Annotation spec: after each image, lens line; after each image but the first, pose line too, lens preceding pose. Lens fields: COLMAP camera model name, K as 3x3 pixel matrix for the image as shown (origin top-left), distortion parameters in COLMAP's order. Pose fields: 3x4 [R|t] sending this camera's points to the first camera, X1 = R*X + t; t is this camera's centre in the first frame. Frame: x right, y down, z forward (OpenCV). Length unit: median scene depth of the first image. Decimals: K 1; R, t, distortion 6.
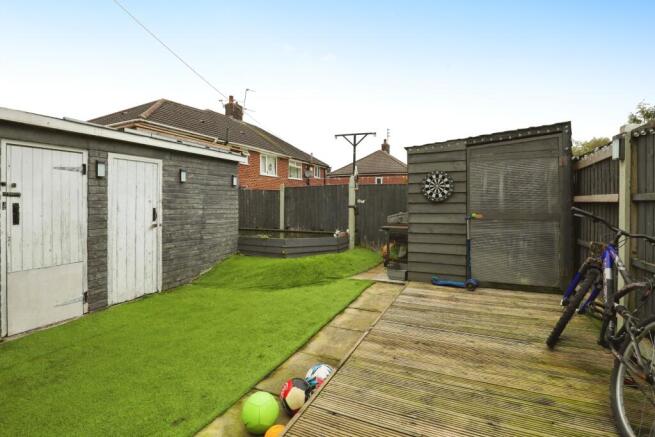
lens RADIAL K [[303.0, 0, 328.3], [0, 303.0, 205.6], [0, 0, 1]] dist [-0.005325, -0.000472]
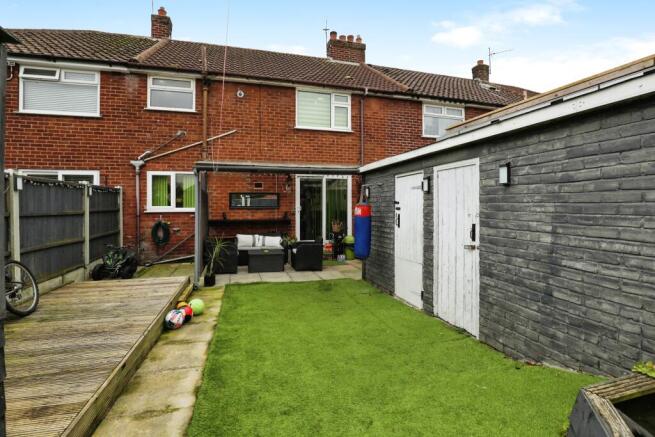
lens RADIAL K [[303.0, 0, 316.6], [0, 303.0, 204.1], [0, 0, 1]] dist [-0.005325, -0.000472]
pose [[-0.772863, 0.002918, -0.634567, 0.205465], [0.002651, 0.999996, 0.001368, -0.043127], [0.634568, -0.000625, -0.772867, 1.315883]]
